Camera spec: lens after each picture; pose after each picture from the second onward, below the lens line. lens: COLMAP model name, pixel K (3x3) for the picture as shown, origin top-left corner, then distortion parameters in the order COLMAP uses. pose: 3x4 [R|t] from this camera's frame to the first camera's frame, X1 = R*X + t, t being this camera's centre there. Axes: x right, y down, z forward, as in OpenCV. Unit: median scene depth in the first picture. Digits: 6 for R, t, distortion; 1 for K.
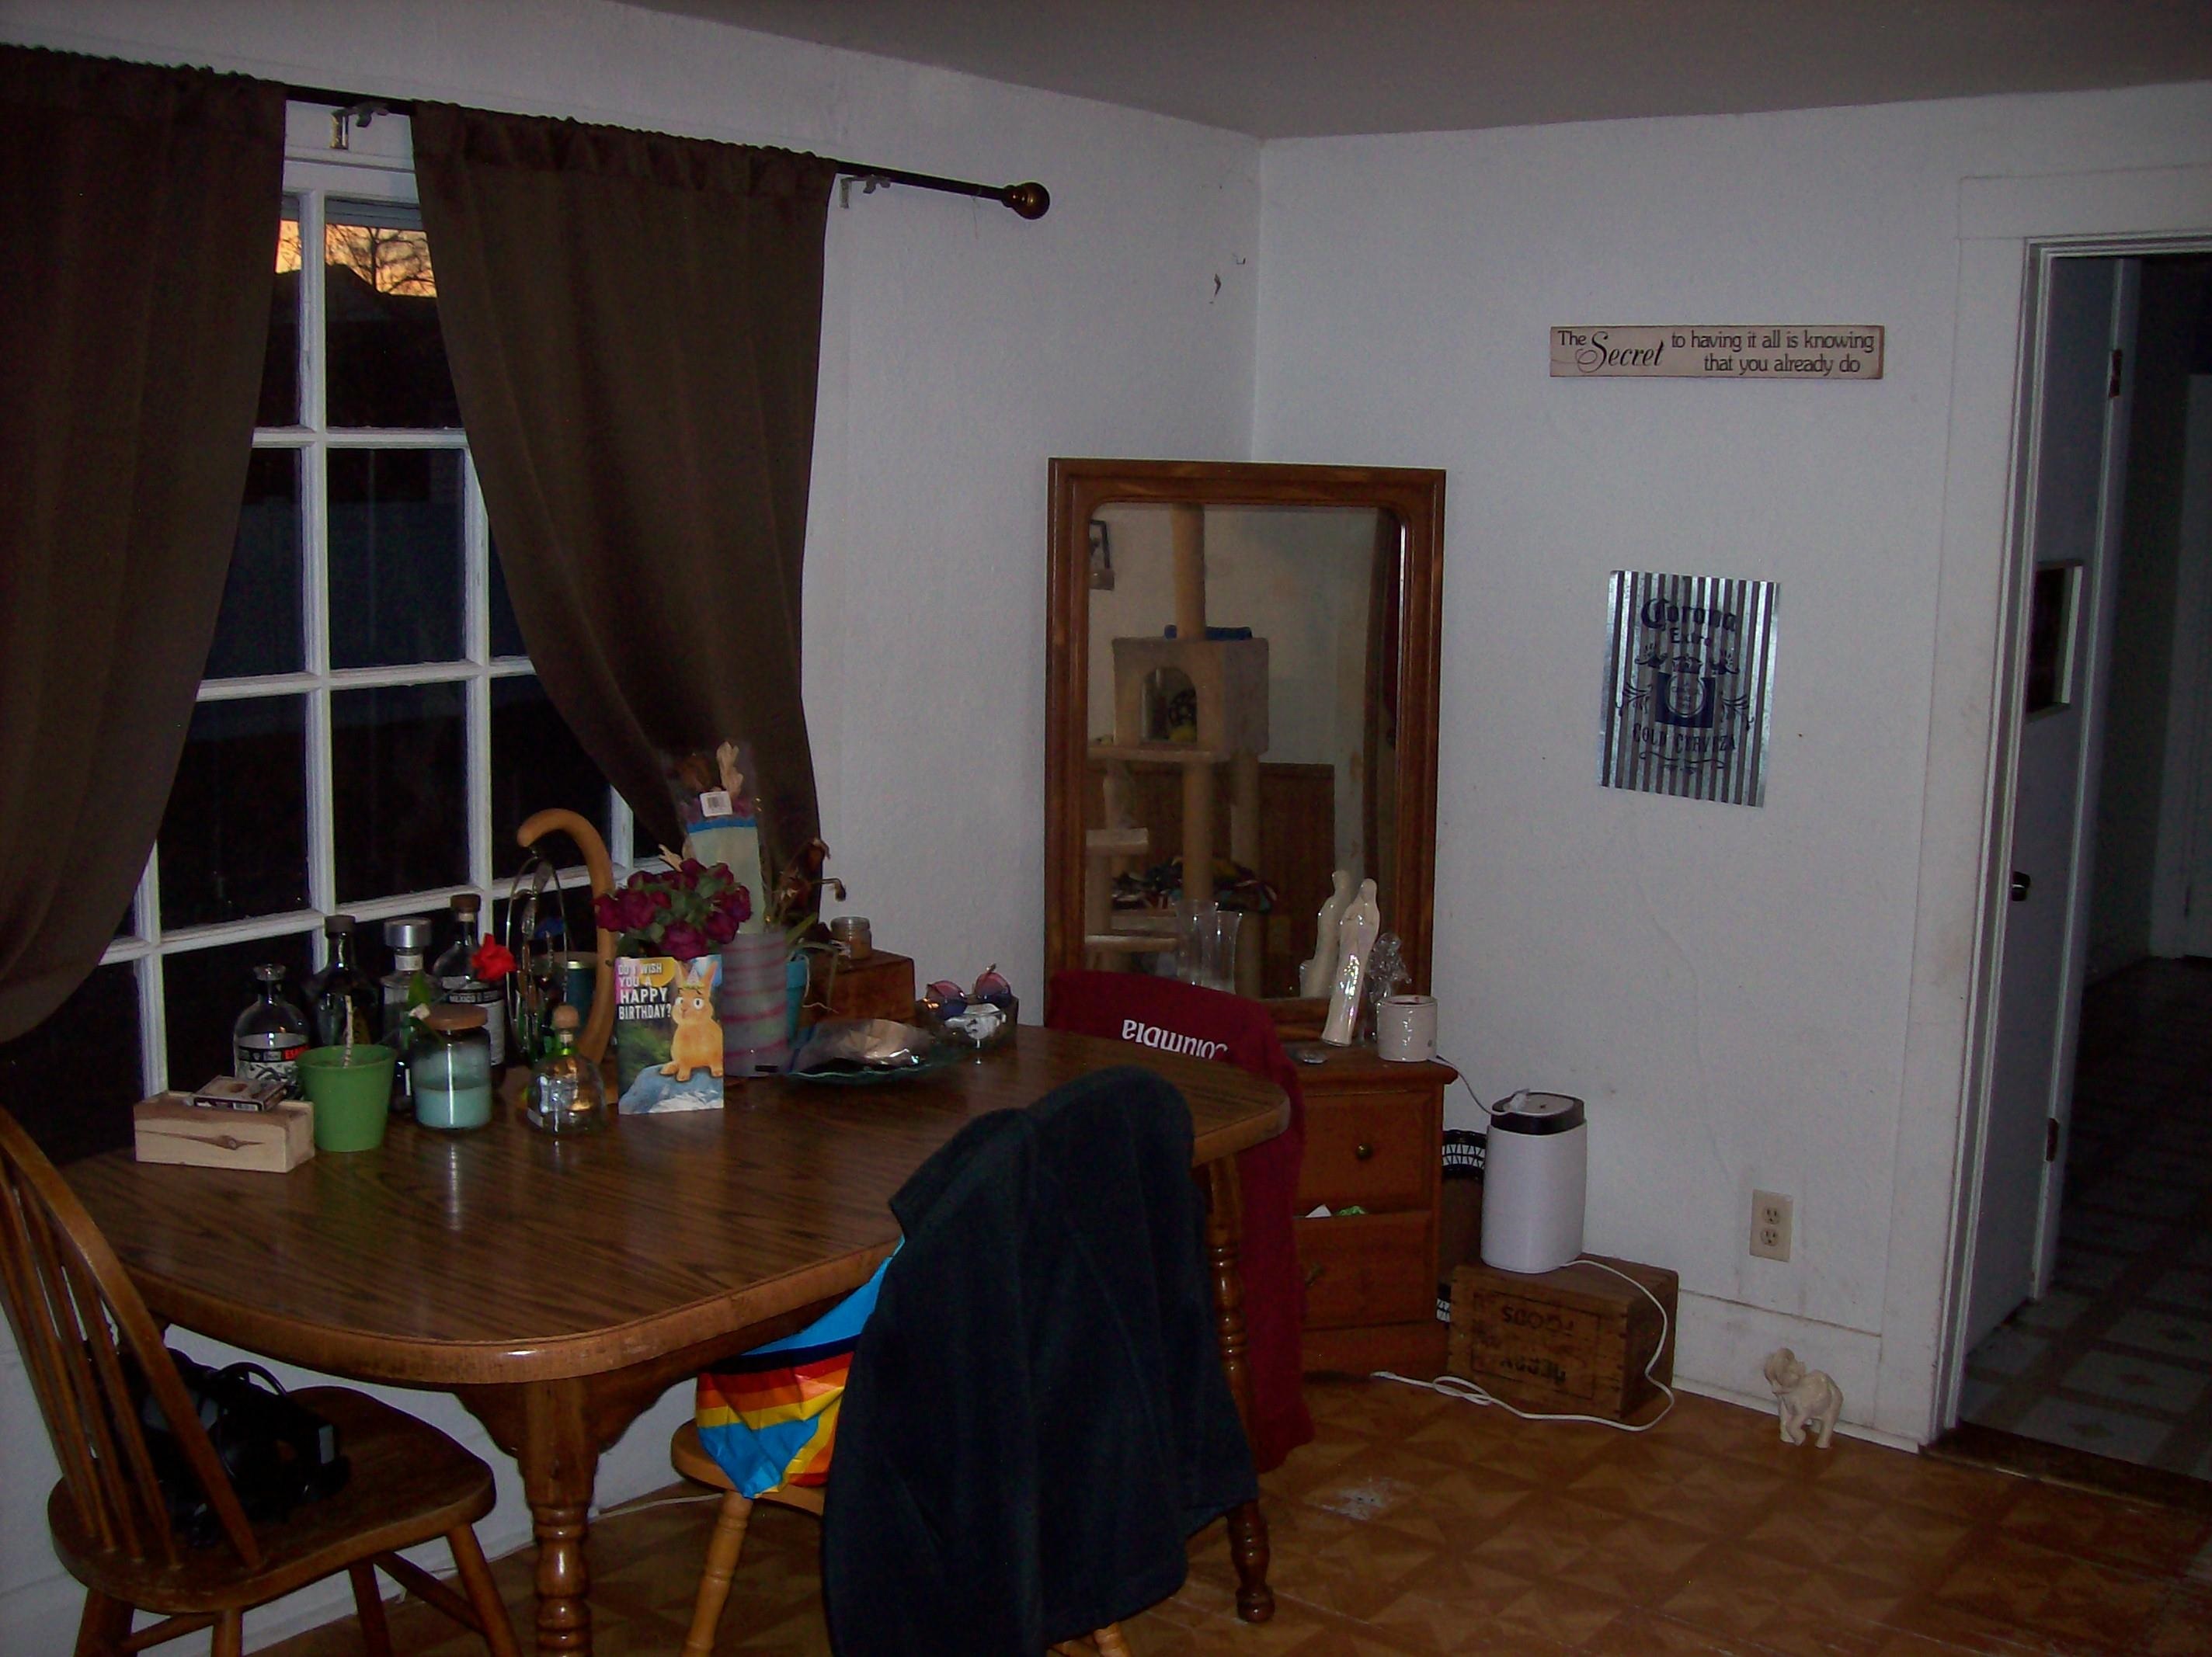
lens RADIAL K [[2328.3, 0, 1107.2], [0, 2328.3, 910.5], [0, 0, 1]] dist [-0.206139, 0.204535]
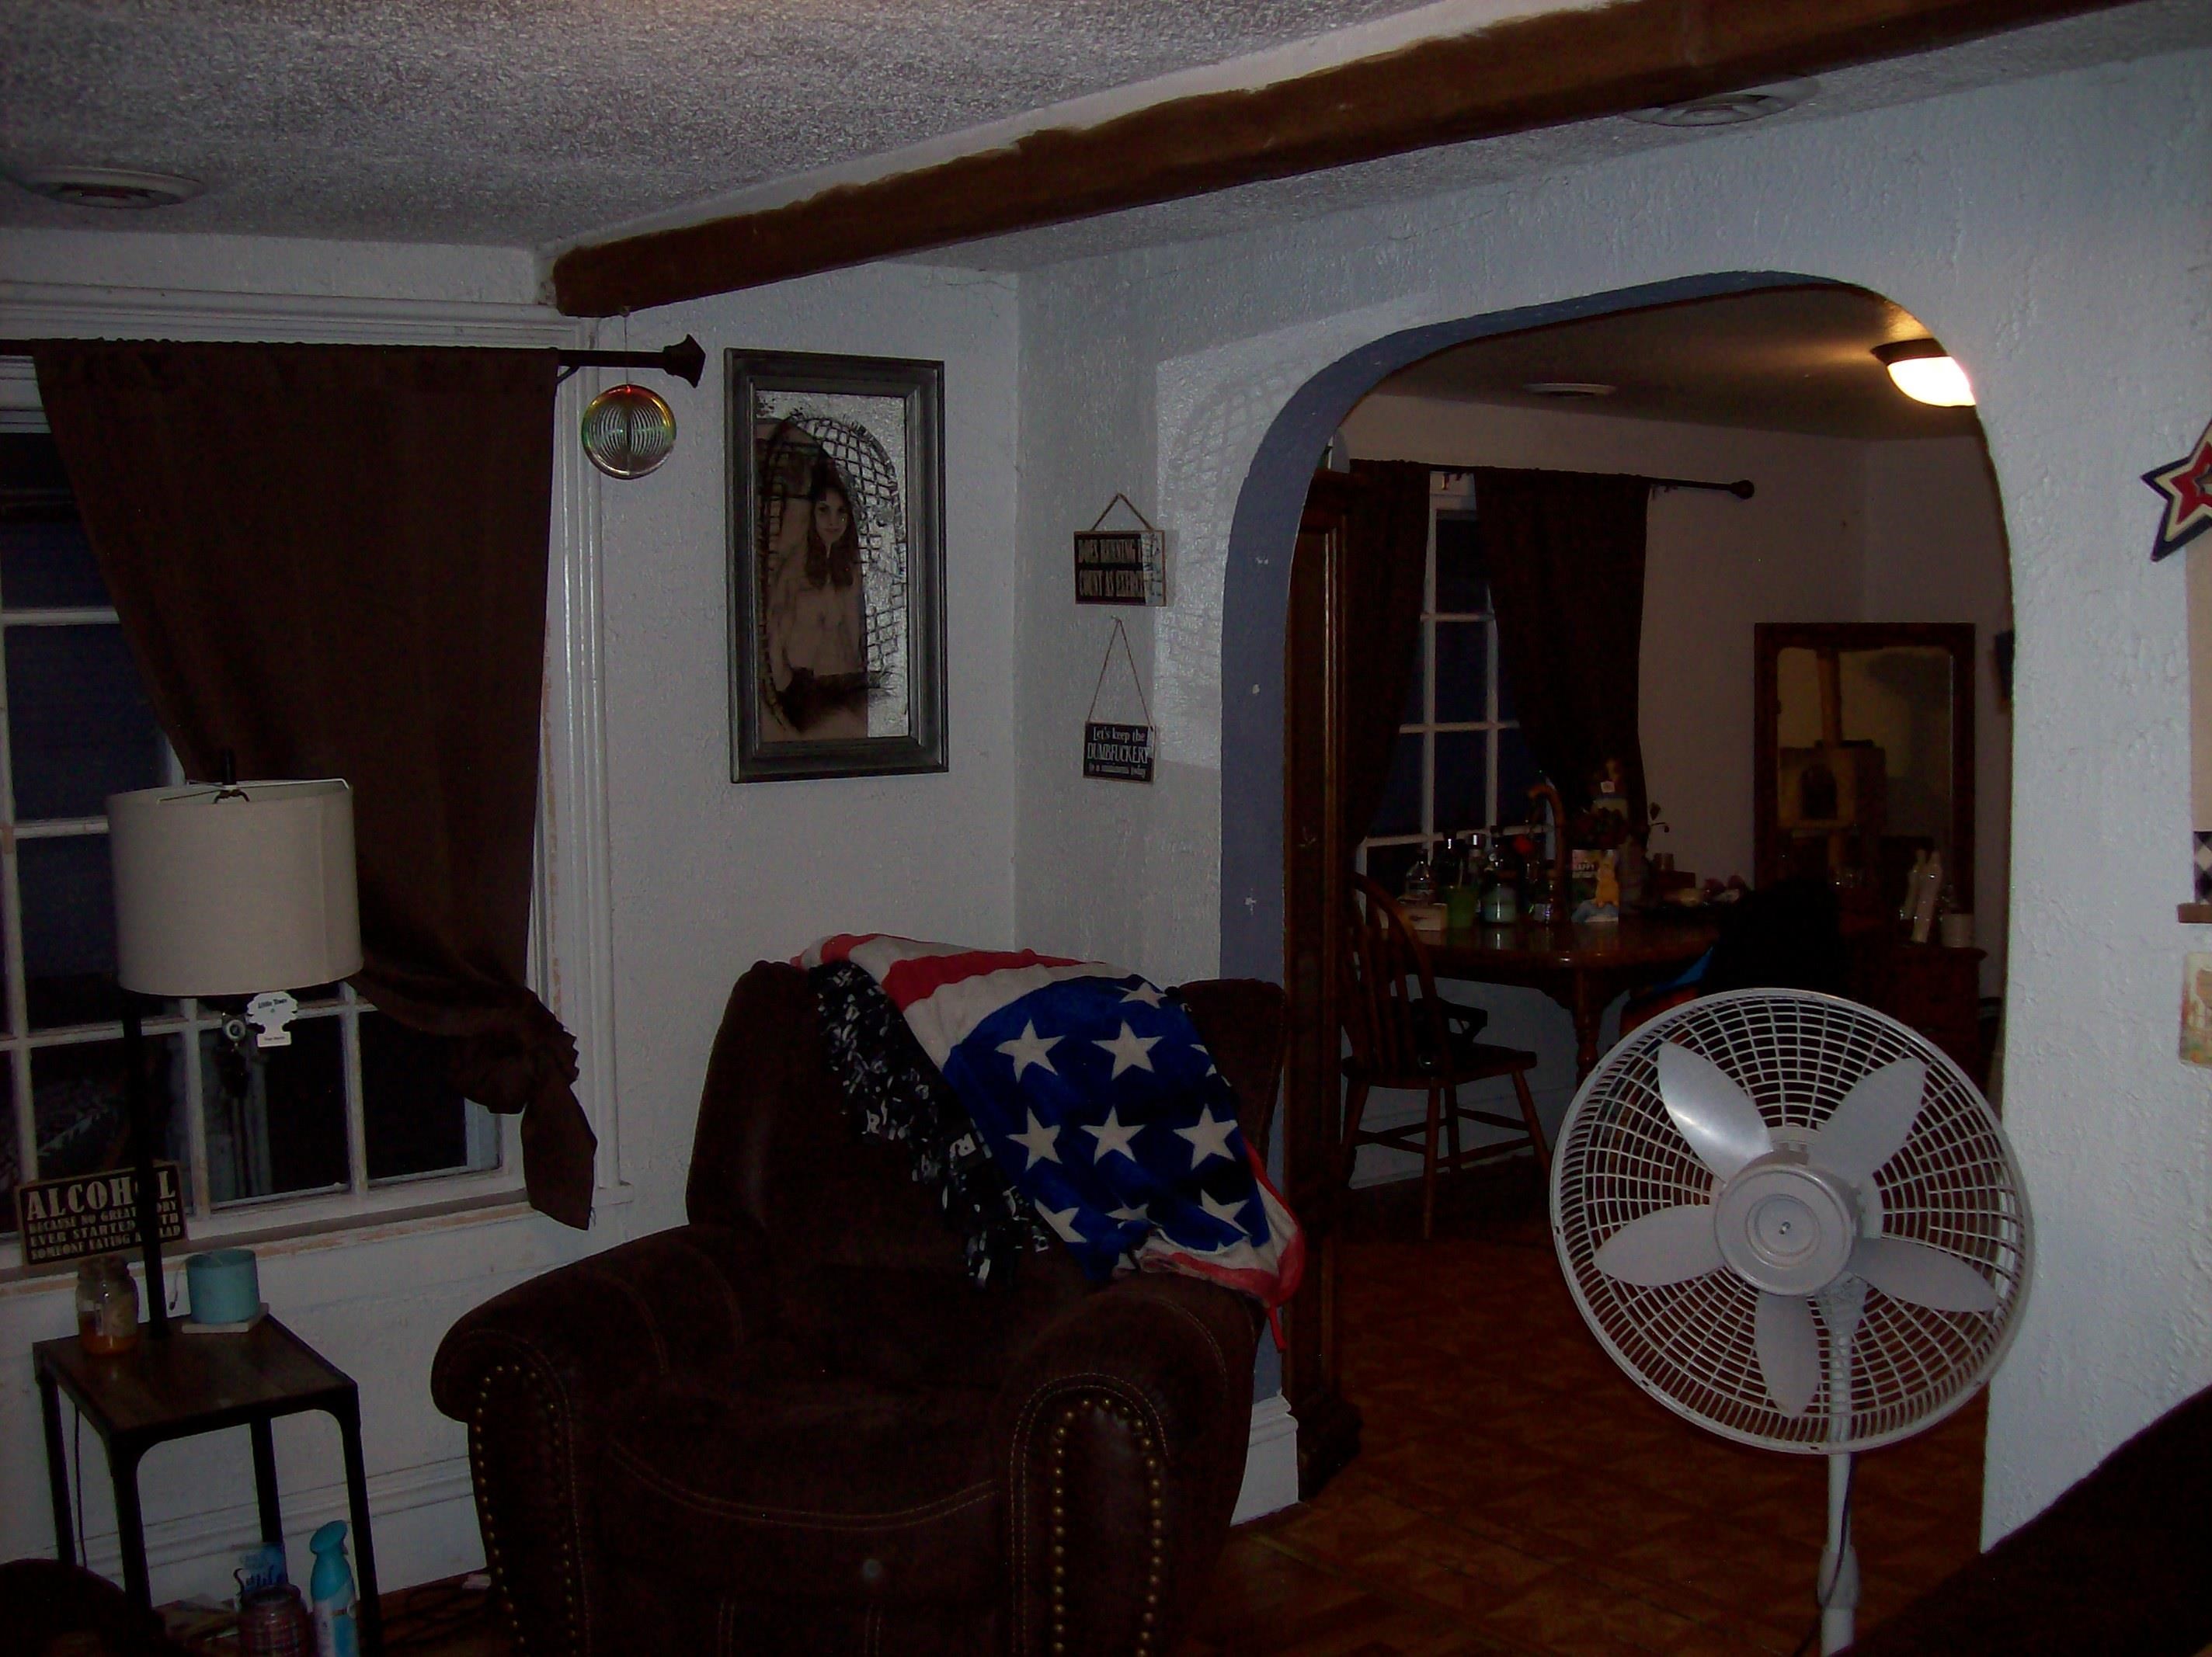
lens RADIAL K [[2328.3, 0, 1107.2], [0, 2328.3, 910.5], [0, 0, 1]] dist [-0.206139, 0.204535]
pose [[0.964206, -0.005575, -0.265097, -0.043803], [-0.014434, 0.997193, -0.073469, 0.192531], [0.264762, 0.074665, 0.961419, -0.962487]]
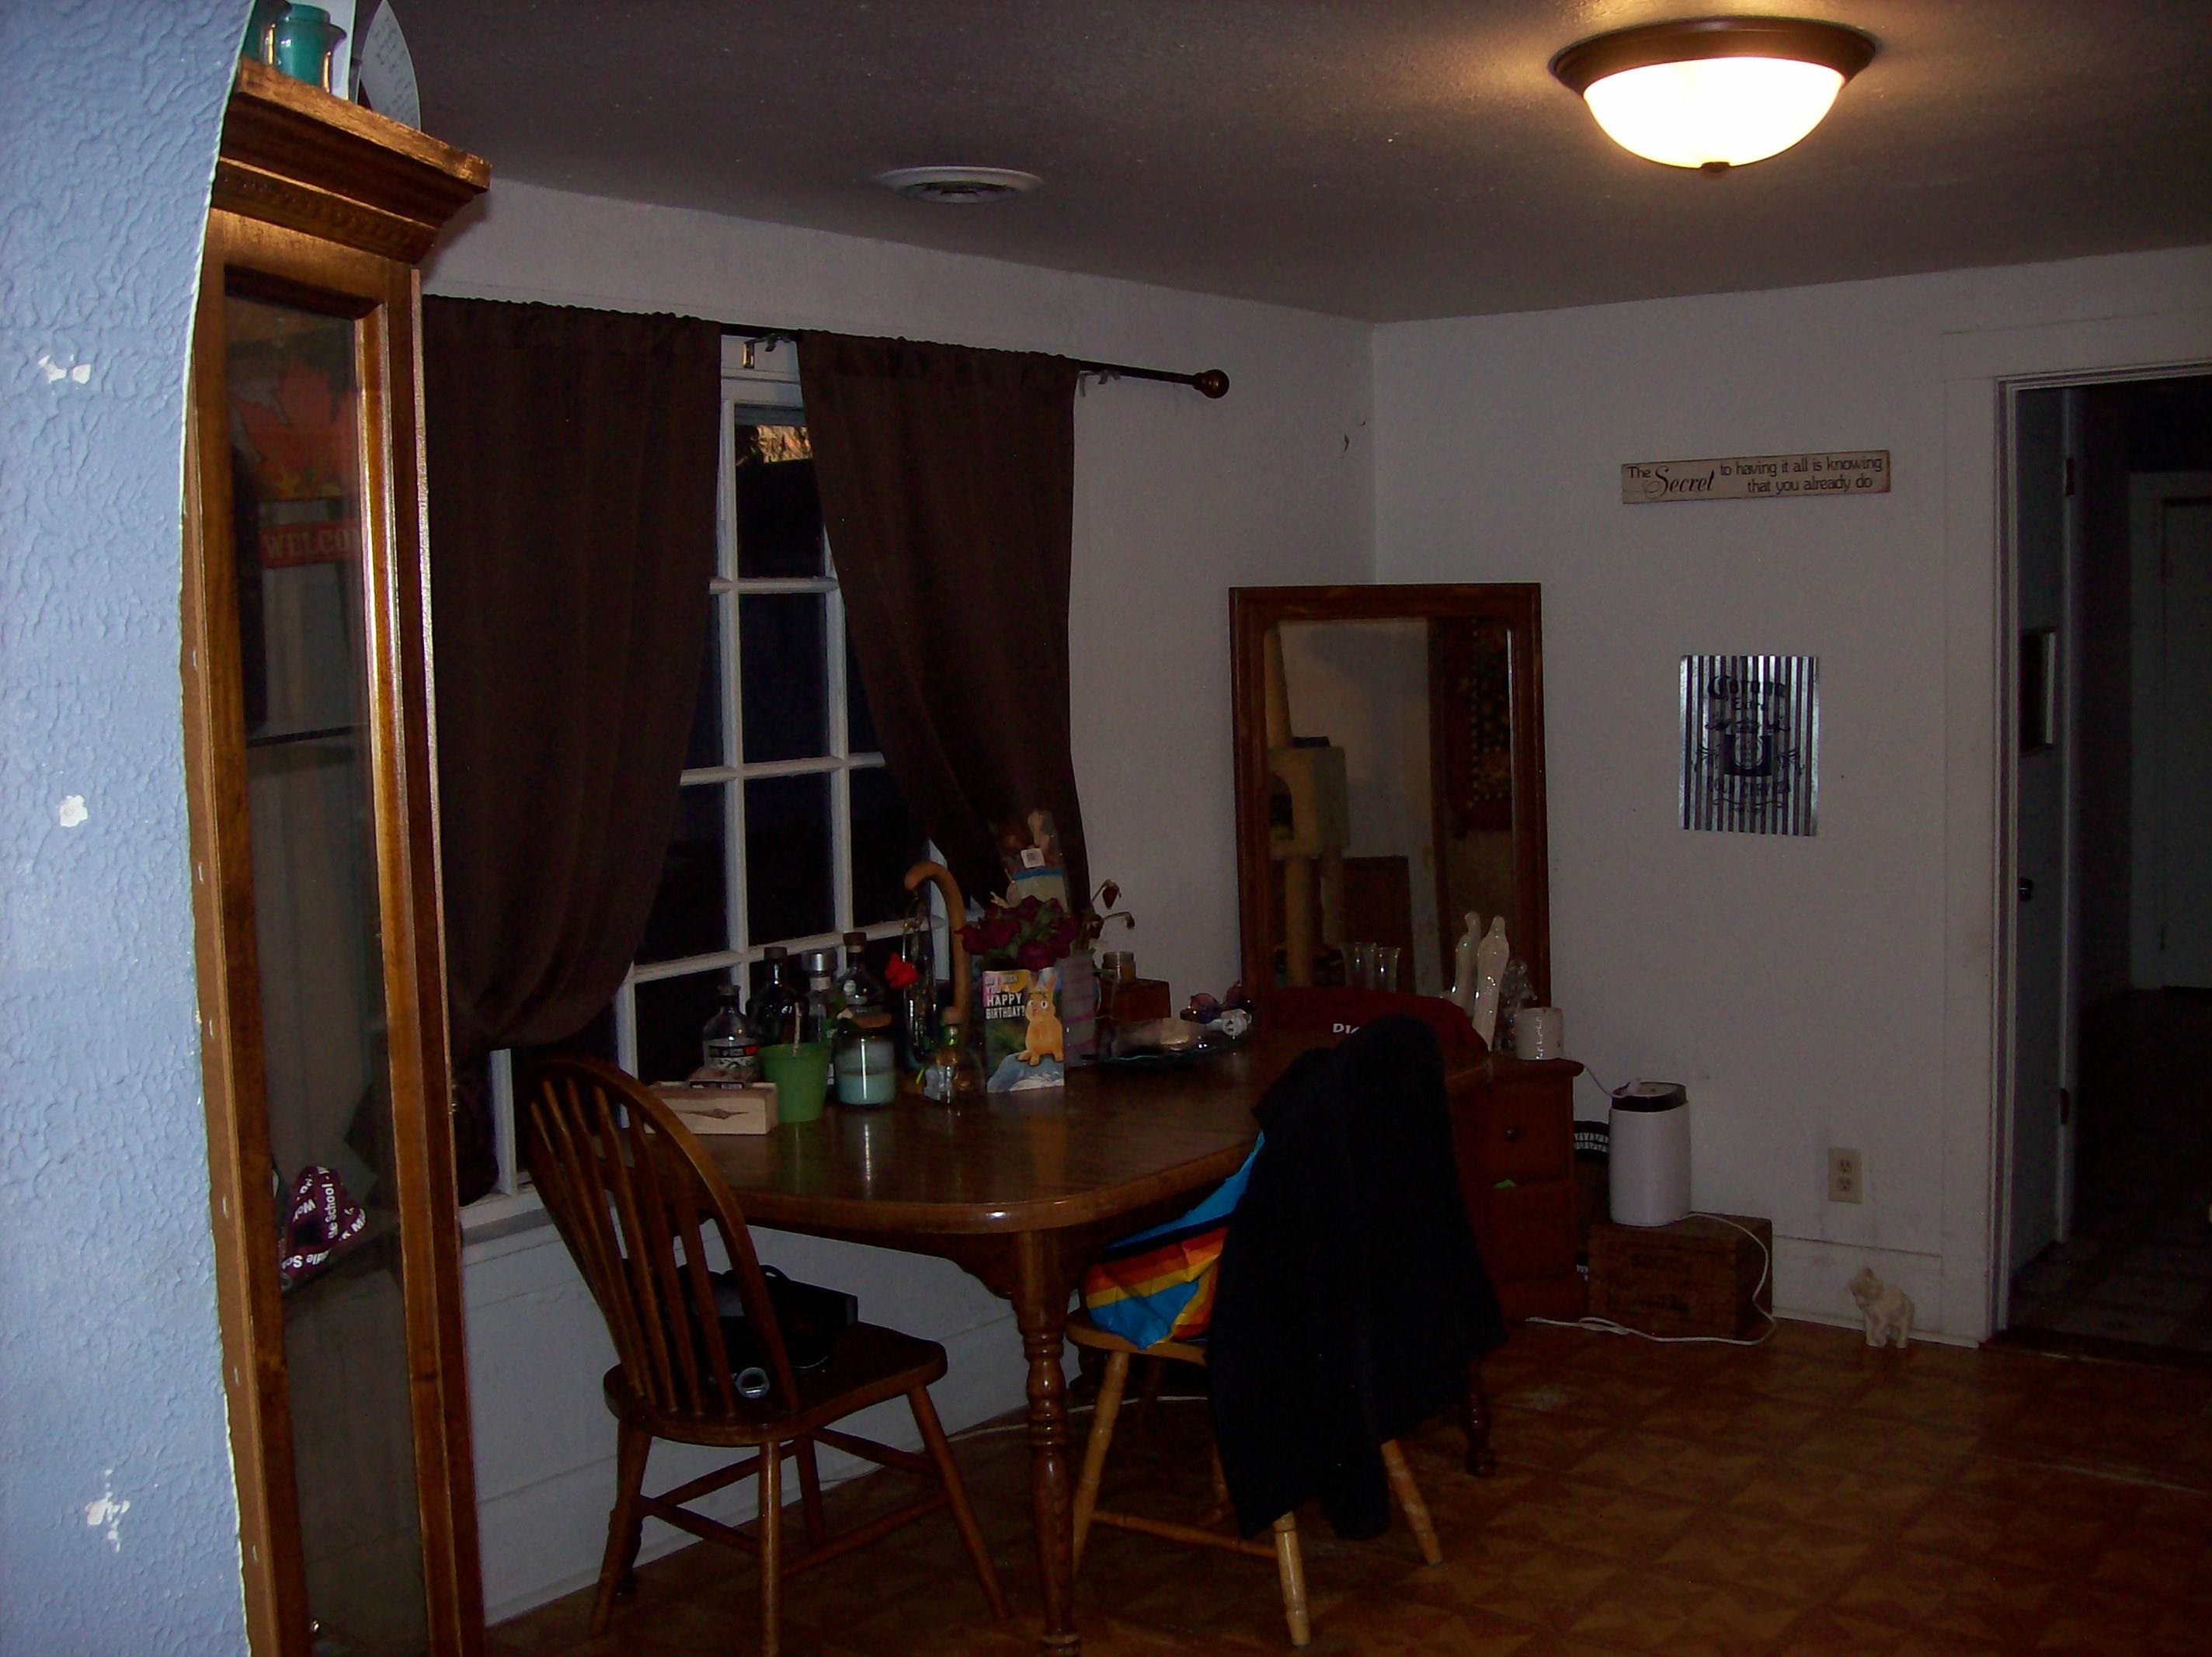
lens RADIAL K [[2328.3, 0, 1107.2], [0, 2328.3, 910.5], [0, 0, 1]] dist [-0.206139, 0.204535]
pose [[0.998645, -0.050773, 0.011443, -0.121313], [0.051412, 0.996558, -0.065027, 0.058901], [-0.008102, 0.065527, 0.997818, -0.248936]]
